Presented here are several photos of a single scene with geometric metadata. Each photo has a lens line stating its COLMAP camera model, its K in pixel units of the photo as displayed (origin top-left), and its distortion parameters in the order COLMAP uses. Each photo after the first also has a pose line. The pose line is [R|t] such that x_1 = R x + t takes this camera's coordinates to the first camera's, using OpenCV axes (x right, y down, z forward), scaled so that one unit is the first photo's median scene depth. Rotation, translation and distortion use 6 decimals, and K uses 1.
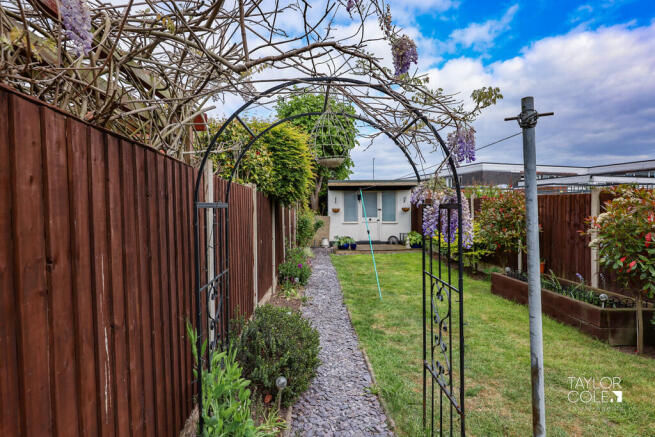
lens RADIAL K [[363.1, 0, 325.2], [0, 363.1, 218.0], [0, 0, 1]] dist [0.003043, 0.001100]
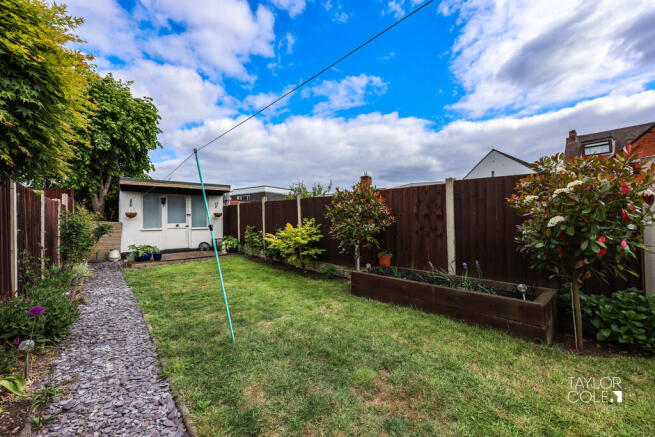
lens RADIAL K [[262.4, 0, 323.6], [0, 262.4, 217.2], [0, 0, 1]] dist [-0.001121, 0.000034]
pose [[0.782815, 0.007013, 0.622215, 0.000878], [0.024452, 0.998817, -0.042021, 0.020925], [-0.621774, 0.048109, 0.781718, 0.260466]]
